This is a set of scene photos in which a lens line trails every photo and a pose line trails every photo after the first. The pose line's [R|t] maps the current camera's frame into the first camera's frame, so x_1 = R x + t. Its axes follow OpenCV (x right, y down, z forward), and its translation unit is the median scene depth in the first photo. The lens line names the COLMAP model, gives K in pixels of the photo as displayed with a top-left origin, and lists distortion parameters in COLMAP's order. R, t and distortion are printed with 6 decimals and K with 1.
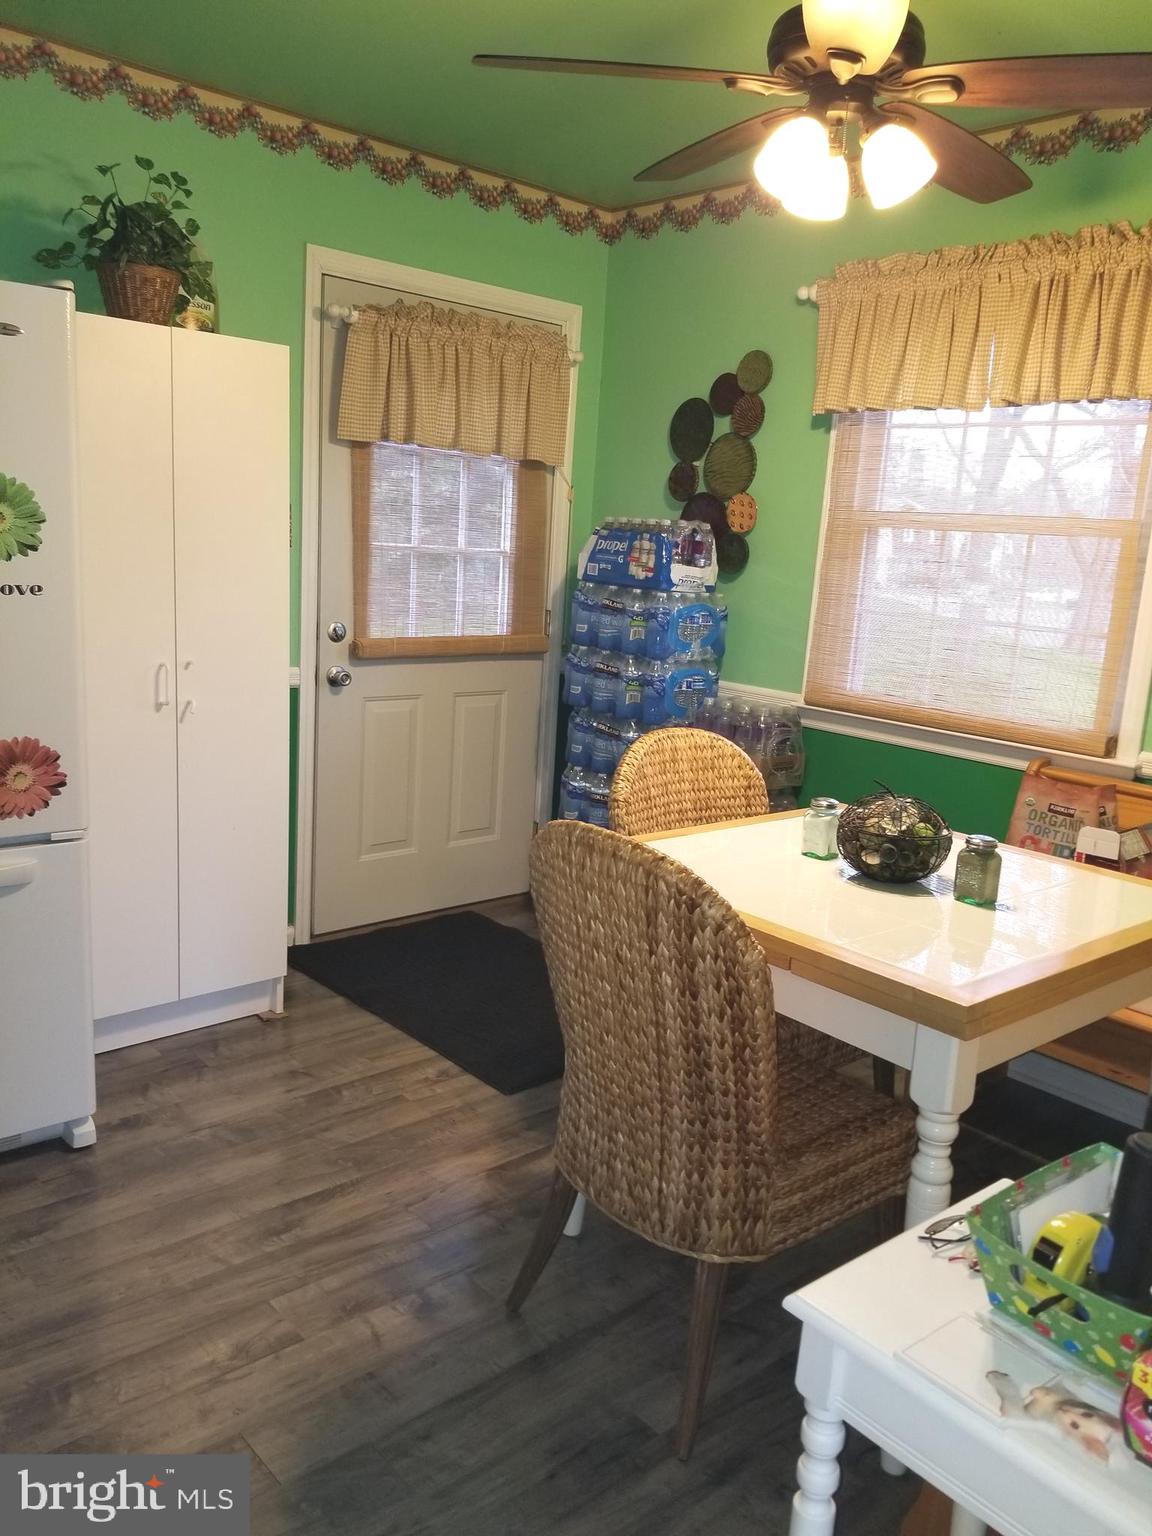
lens RADIAL K [[1200.8, 0, 610.0], [0, 1200.8, 773.5], [0, 0, 1]] dist [0.036560, -0.061817]
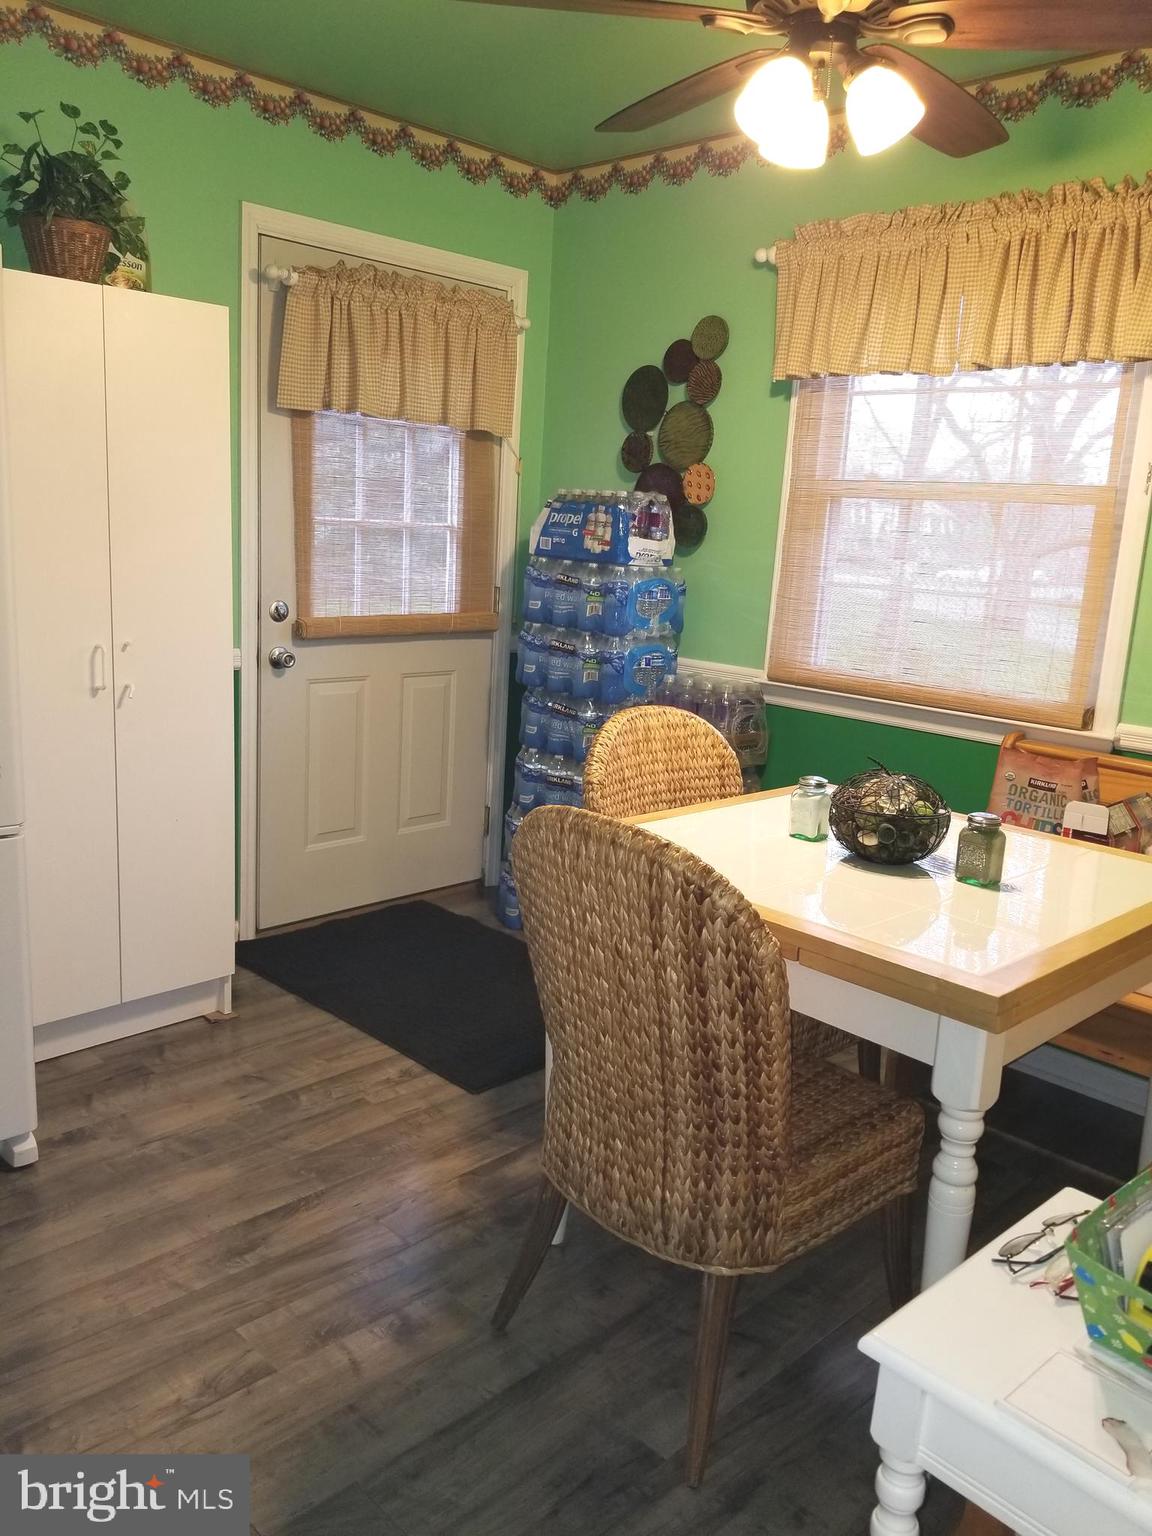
lens RADIAL K [[1200.8, 0, 590.6], [0, 1200.8, 758.0], [0, 0, 1]] dist [0.036560, -0.061817]
pose [[0.998792, -0.016910, 0.046132, -0.033048], [0.016790, 0.999855, 0.002986, -0.000133], [-0.046176, -0.002208, 0.998931, 0.044627]]
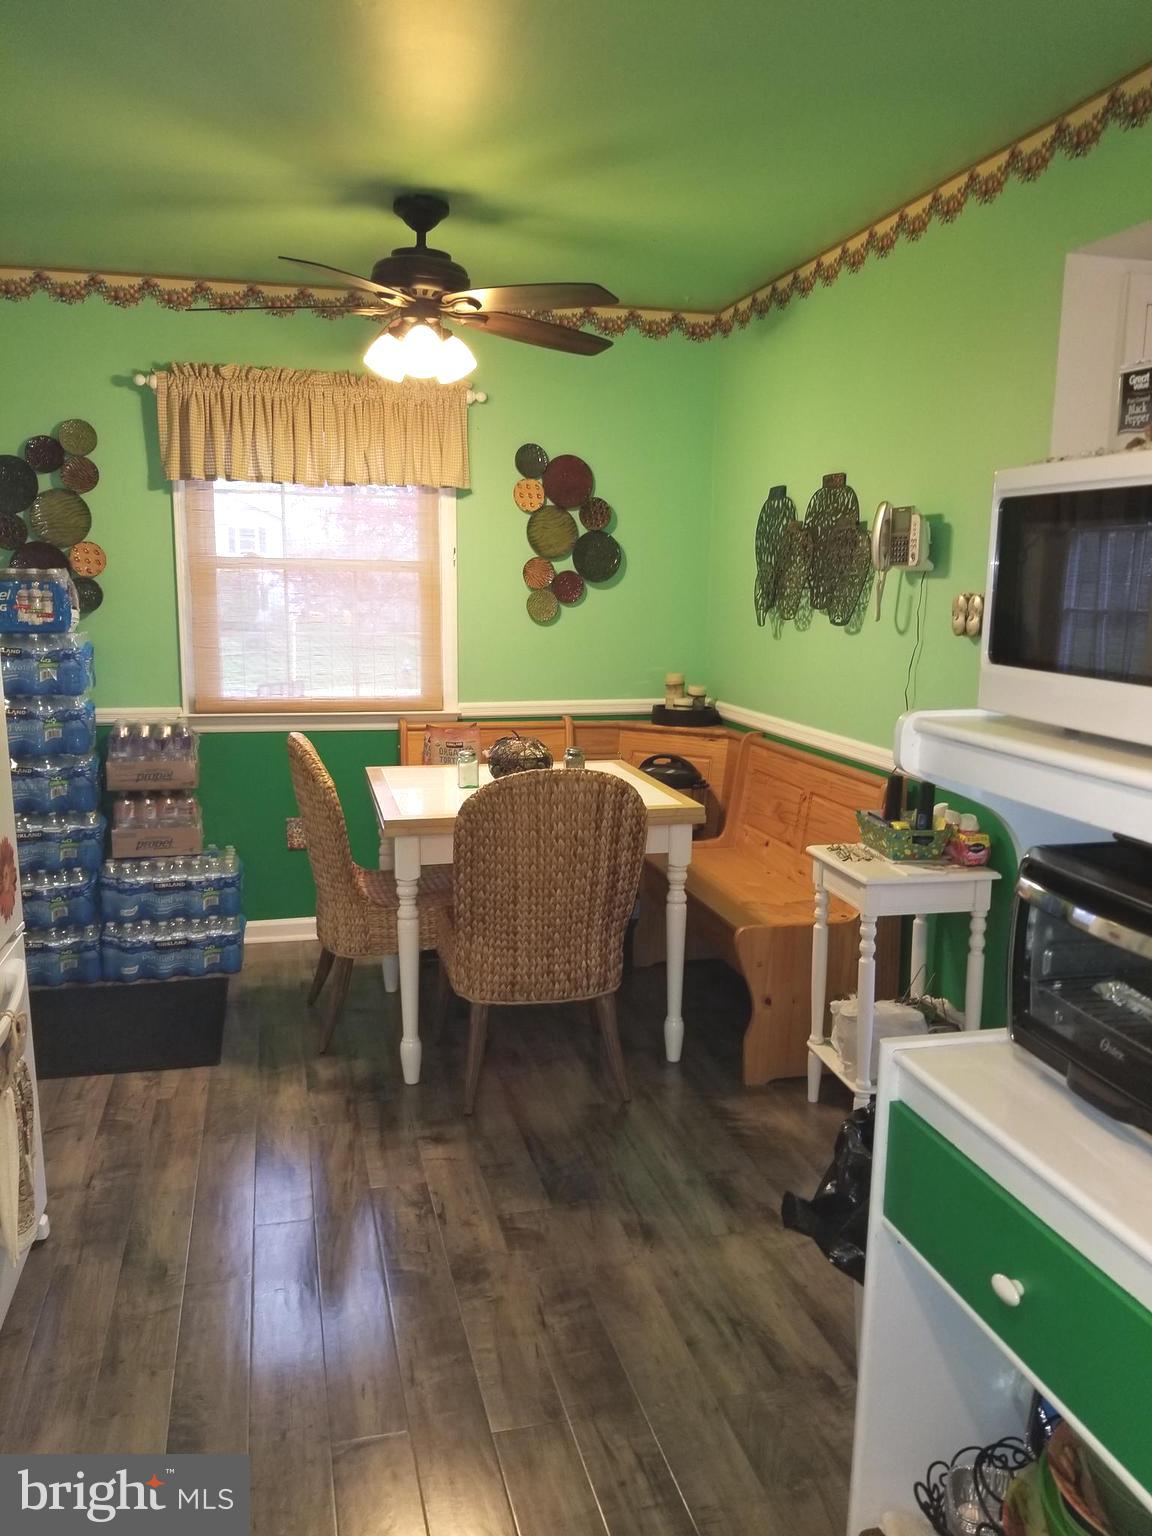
lens RADIAL K [[1200.8, 0, 578.1], [0, 1200.8, 779.9], [0, 0, 1]] dist [0.036560, -0.061817]
pose [[0.462884, -0.201188, 0.863285, -0.885591], [0.187619, 0.974074, 0.126408, -0.089260], [-0.866336, 0.103456, 0.488630, 0.079481]]
